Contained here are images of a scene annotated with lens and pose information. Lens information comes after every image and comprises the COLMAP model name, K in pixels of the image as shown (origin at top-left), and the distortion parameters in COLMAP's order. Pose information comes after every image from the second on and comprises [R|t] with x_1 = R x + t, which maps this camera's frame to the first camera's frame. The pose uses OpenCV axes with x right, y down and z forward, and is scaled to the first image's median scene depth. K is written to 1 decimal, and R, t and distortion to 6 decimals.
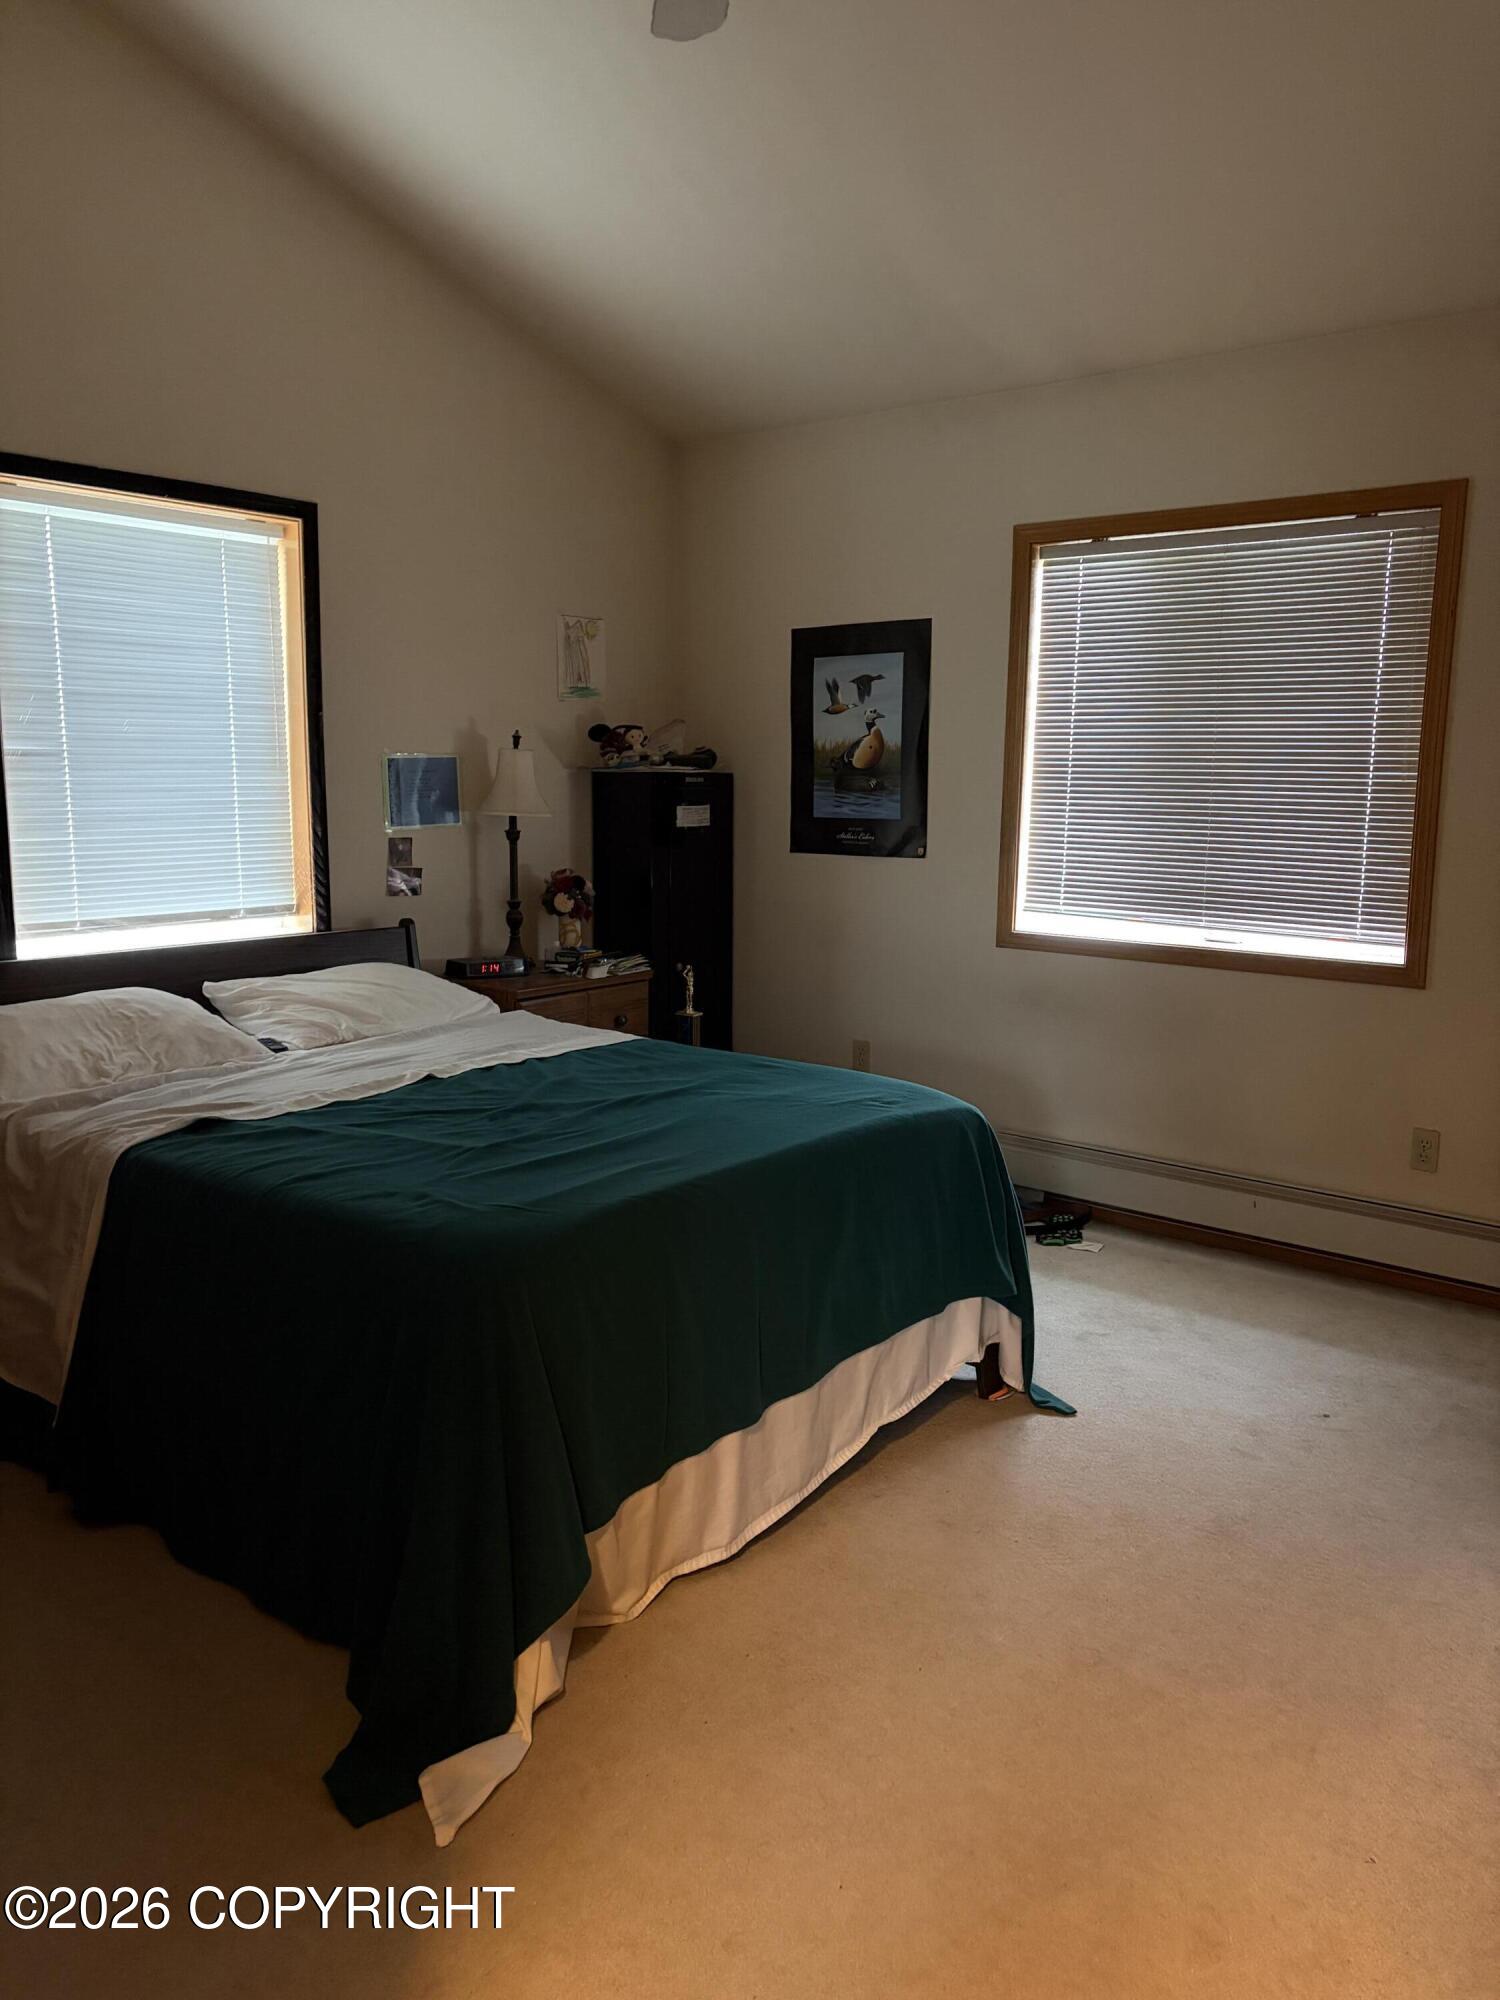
lens RADIAL K [[1517.1, 0, 744.1], [0, 1517.1, 1005.4], [0, 0, 1]] dist [0.004506, -0.010631]
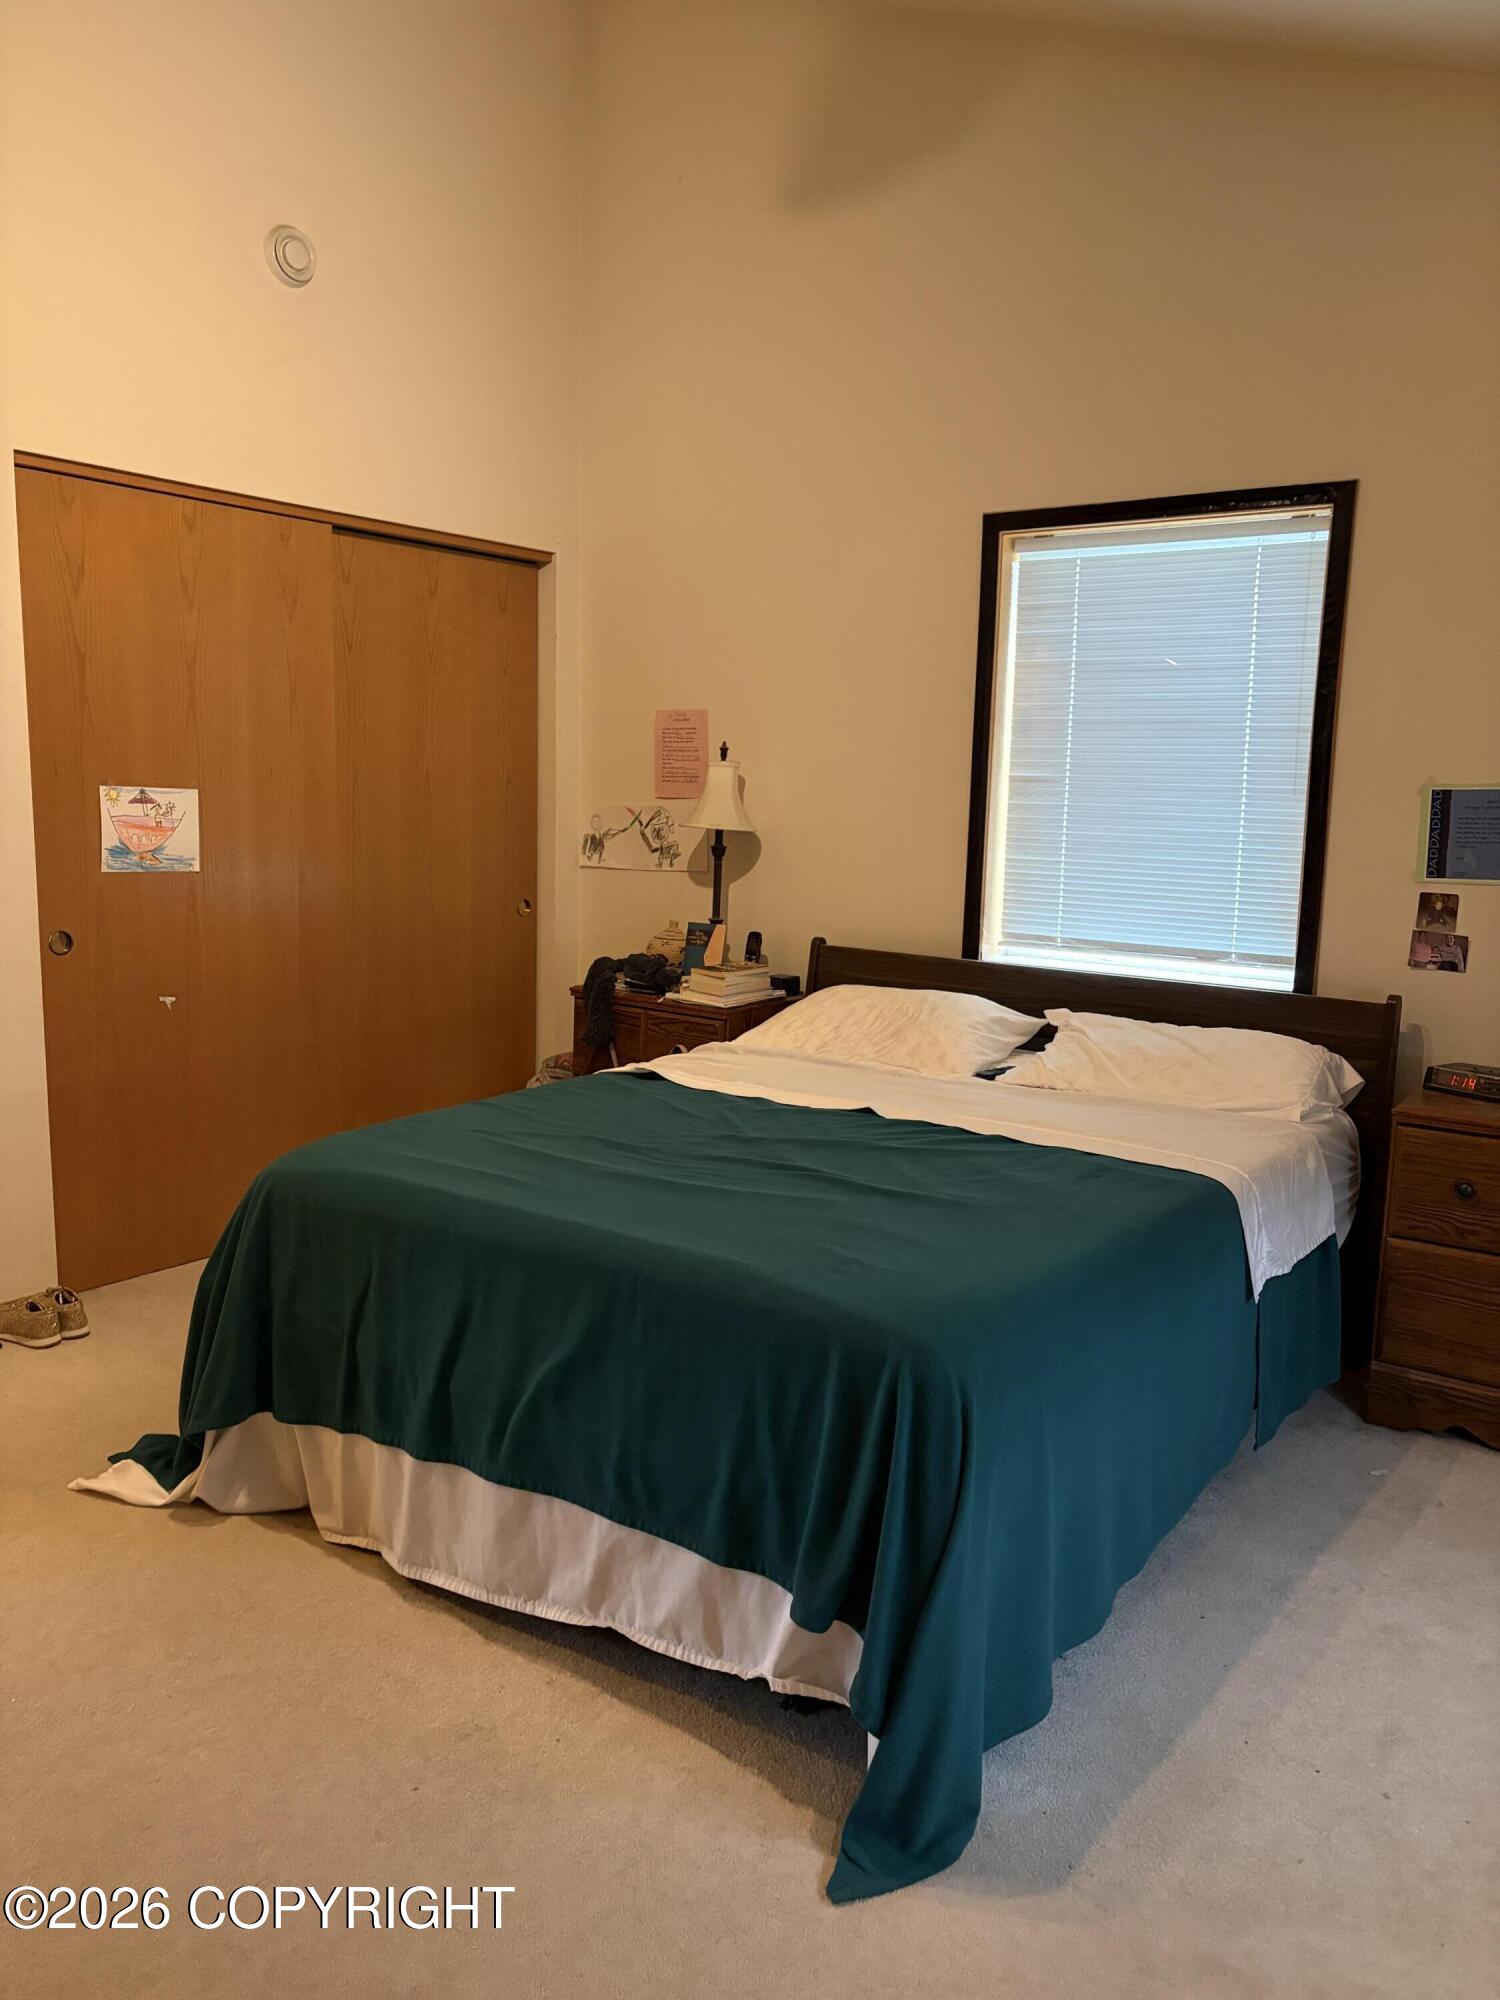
lens RADIAL K [[1517.1, 0, 744.1], [0, 1517.1, 1005.4], [0, 0, 1]] dist [0.004506, -0.010631]
pose [[0.048233, 0.138544, -0.989181, 0.645028], [-0.179456, 0.975421, 0.127866, -0.112207], [0.982583, 0.171347, 0.071910, 0.761867]]
